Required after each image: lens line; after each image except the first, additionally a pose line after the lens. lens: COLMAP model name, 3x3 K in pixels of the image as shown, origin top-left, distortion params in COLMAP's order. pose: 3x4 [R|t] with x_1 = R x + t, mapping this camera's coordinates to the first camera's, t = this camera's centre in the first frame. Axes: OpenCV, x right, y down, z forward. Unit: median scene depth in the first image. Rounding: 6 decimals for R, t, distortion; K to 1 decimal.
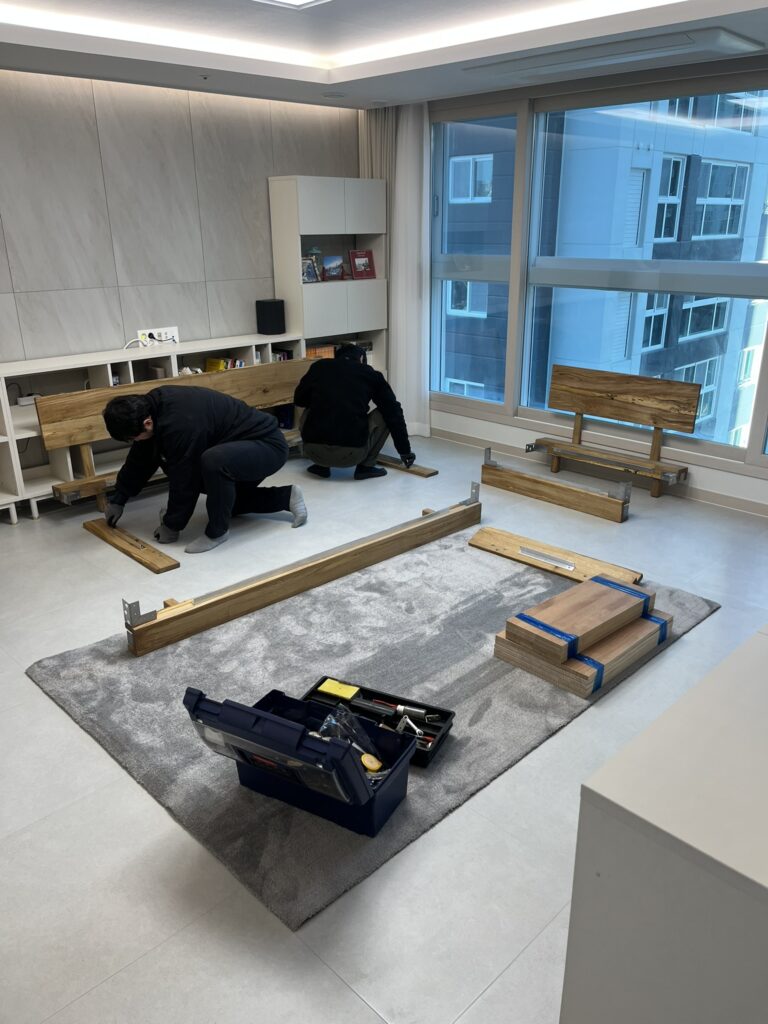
lens RADIAL K [[773.9, 0, 397.1], [0, 773.9, 516.2], [0, 0, 1]] dist [0.053766, -0.078406]
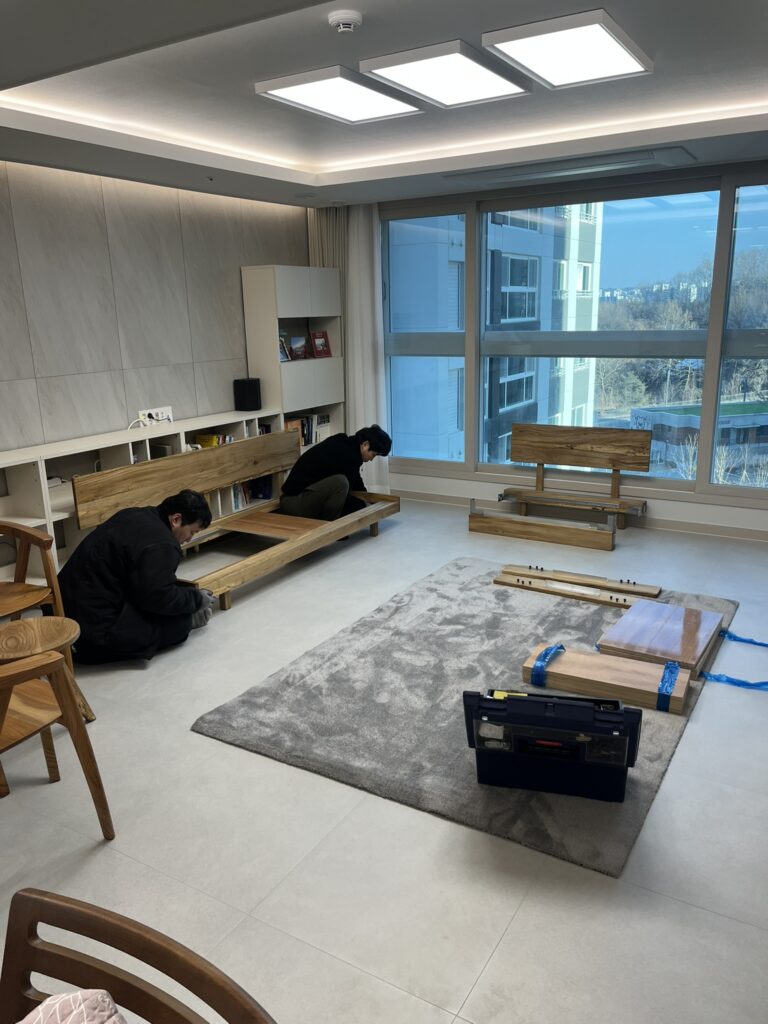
lens RADIAL K [[774.4, 0, 381.6], [0, 774.4, 515.2], [0, 0, 1]] dist [0.056161, -0.085705]
pose [[0.970654, -0.079612, 0.226919, -0.259311], [0.103252, 0.990178, -0.094270, 0.025626], [-0.217185, 0.114934, 0.969340, -0.043519]]
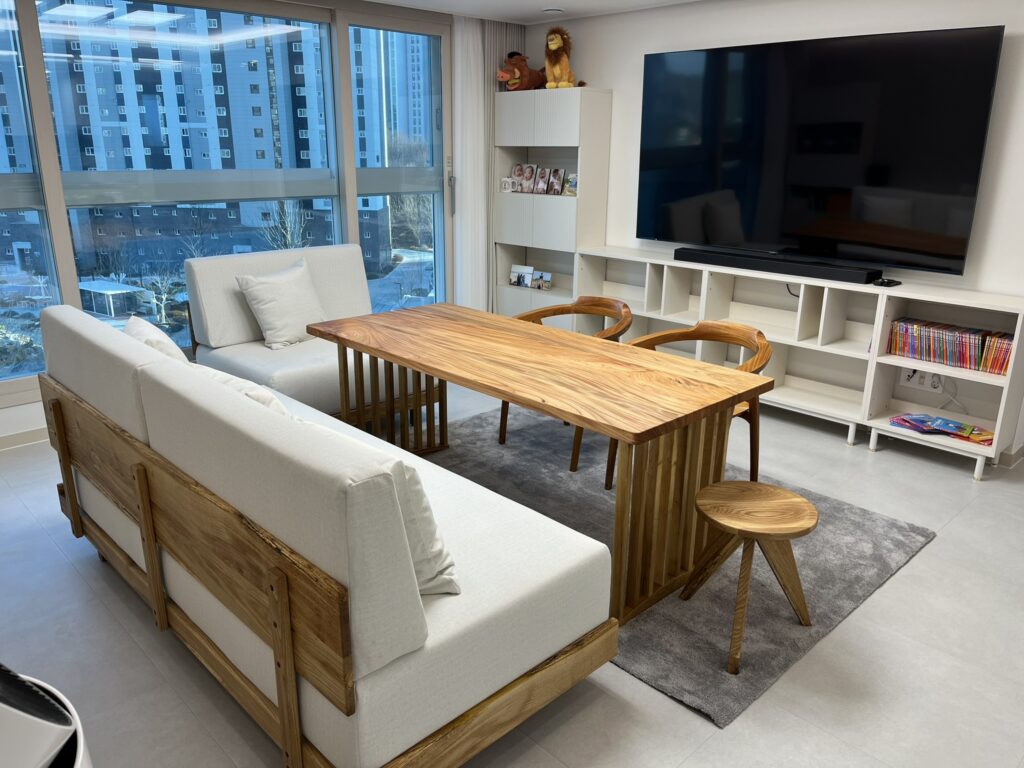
lens RADIAL K [[777.9, 0, 512.1], [0, 777.9, 383.1], [0, 0, 1]] dist [0.041433, -0.043913]
pose [[0.011616, -0.289338, 0.957156, -0.635814], [0.344541, 0.899762, 0.267807, -0.206942], [-0.938700, 0.326668, 0.110140, 0.585314]]
